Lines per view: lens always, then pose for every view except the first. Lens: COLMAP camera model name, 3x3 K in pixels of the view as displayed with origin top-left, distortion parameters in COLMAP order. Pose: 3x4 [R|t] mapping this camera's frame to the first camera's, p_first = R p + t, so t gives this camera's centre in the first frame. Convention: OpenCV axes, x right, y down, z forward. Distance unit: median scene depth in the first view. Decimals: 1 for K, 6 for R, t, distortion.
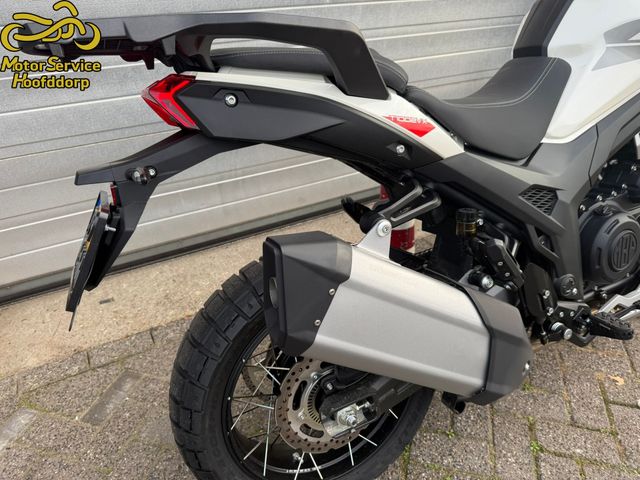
lens RADIAL K [[453.1, 0, 321.3], [0, 453.1, 243.0], [0, 0, 1]] dist [0.026010, -0.033607]
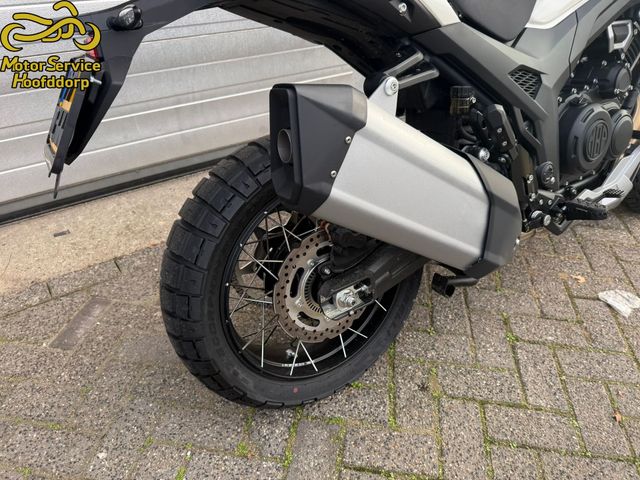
lens RADIAL K [[453.1, 0, 315.7], [0, 453.1, 243.2], [0, 0, 1]] dist [0.026010, -0.033607]
pose [[0.993245, -0.038806, 0.109353, -0.096447], [0.030286, 0.996452, 0.078521, 0.152084], [-0.112012, -0.074679, 0.990897, 0.026556]]
